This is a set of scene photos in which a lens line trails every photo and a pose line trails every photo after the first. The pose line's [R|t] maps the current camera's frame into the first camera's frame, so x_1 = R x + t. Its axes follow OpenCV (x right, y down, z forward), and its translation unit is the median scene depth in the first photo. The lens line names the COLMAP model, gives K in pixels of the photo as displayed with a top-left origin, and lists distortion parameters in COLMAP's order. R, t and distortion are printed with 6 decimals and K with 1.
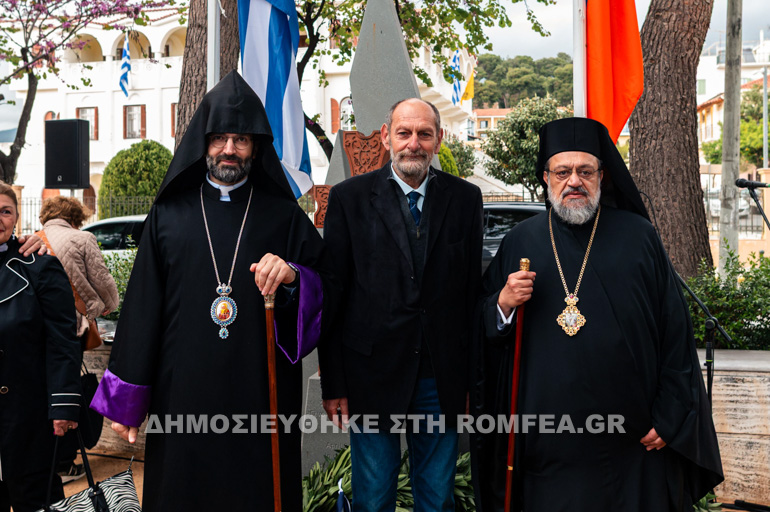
lens RADIAL K [[436.2, 0, 384.6], [0, 436.2, 254.5], [0, 0, 1]] dist [0.006208, 0.004038]
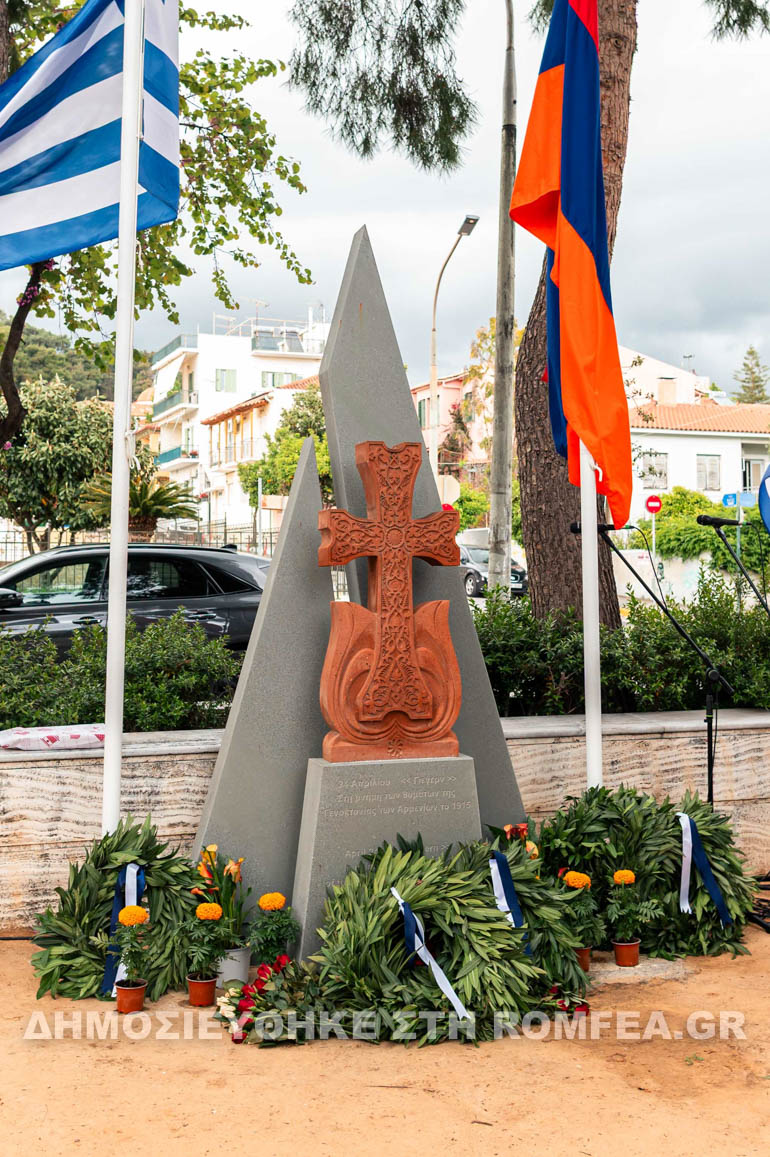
lens RADIAL K [[591.1, 0, 384.4], [0, 591.1, 578.9], [0, 0, 1]] dist [0.027129, 0.000301]
pose [[0.971006, -0.005273, 0.238996, 0.370735], [0.017075, 0.998733, -0.047336, -0.016698], [-0.238444, 0.050044, 0.969866, 0.040390]]
